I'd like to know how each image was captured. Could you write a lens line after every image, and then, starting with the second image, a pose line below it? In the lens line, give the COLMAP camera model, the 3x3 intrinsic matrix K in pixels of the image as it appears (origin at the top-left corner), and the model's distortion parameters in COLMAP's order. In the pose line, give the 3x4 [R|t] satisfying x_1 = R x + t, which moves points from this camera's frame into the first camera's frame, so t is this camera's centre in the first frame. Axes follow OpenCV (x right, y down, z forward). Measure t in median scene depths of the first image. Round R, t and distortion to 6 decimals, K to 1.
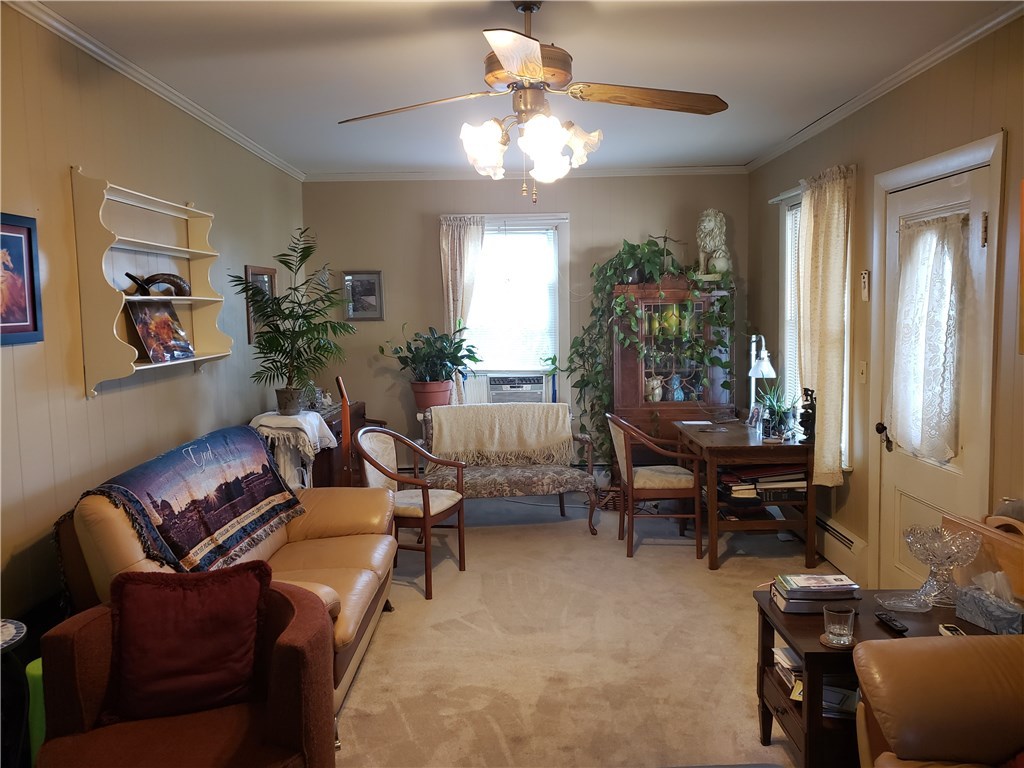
lens RADIAL K [[807.7, 0, 512.0], [0, 807.7, 384.0], [0, 0, 1]] dist [0.011265, 0.006684]
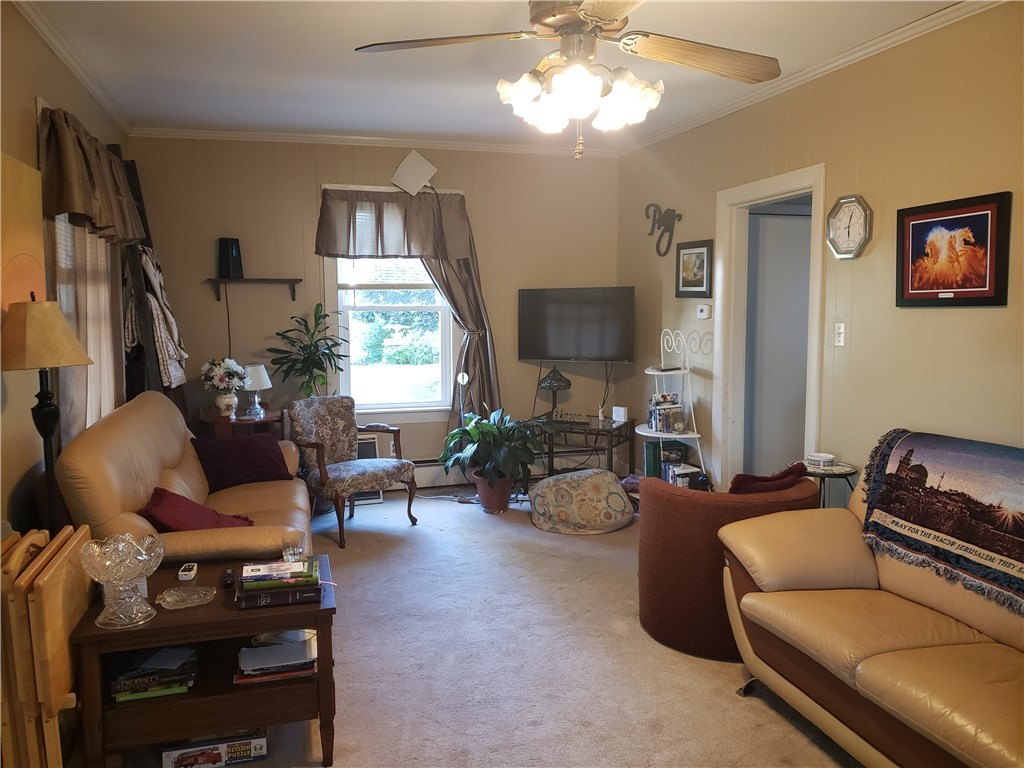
lens RADIAL K [[807.7, 0, 512.0], [0, 807.7, 384.0], [0, 0, 1]] dist [0.011265, 0.006684]
pose [[-0.981069, 0.046339, -0.188035, 0.275962], [0.007731, 0.979547, 0.201066, -0.177881], [0.193506, 0.195806, -0.961361, 1.988861]]
